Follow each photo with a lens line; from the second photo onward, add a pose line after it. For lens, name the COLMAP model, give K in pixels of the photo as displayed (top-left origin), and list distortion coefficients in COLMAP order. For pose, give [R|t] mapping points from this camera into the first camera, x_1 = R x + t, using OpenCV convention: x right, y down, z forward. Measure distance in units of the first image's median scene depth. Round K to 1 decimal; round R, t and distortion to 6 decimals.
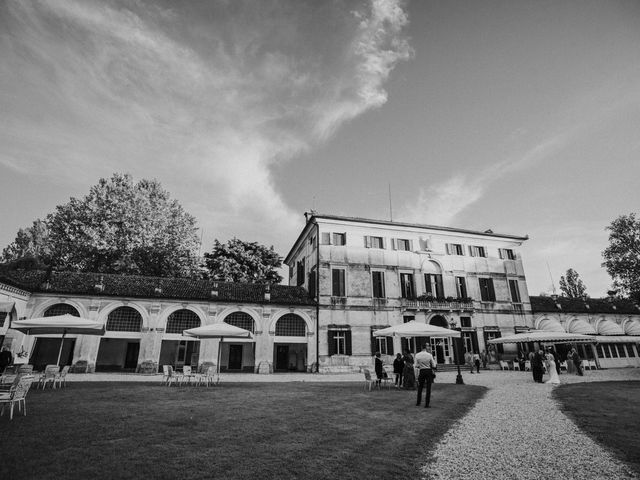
lens RADIAL K [[335.8, 0, 320.7], [0, 335.8, 244.3], [0, 0, 1]] dist [-0.072823, 0.030598]
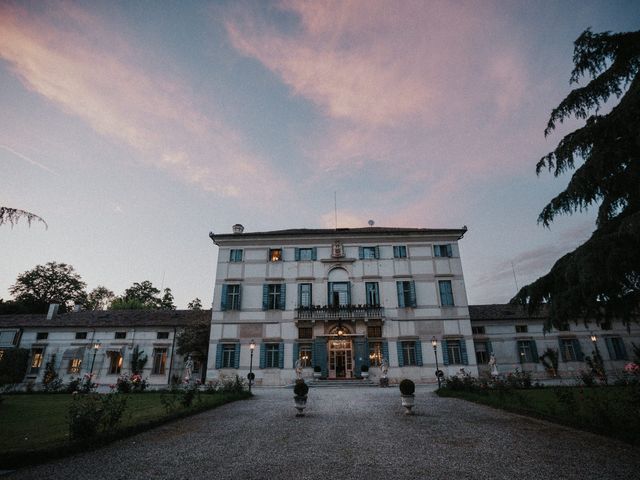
lens RADIAL K [[335.8, 0, 320.7], [0, 335.8, 244.3], [0, 0, 1]] dist [-0.072823, 0.030598]
pose [[0.947376, -0.121883, -0.296014, 0.574156], [0.109130, 0.992257, -0.059295, 0.032417], [0.300949, 0.023871, 0.953341, 0.068786]]
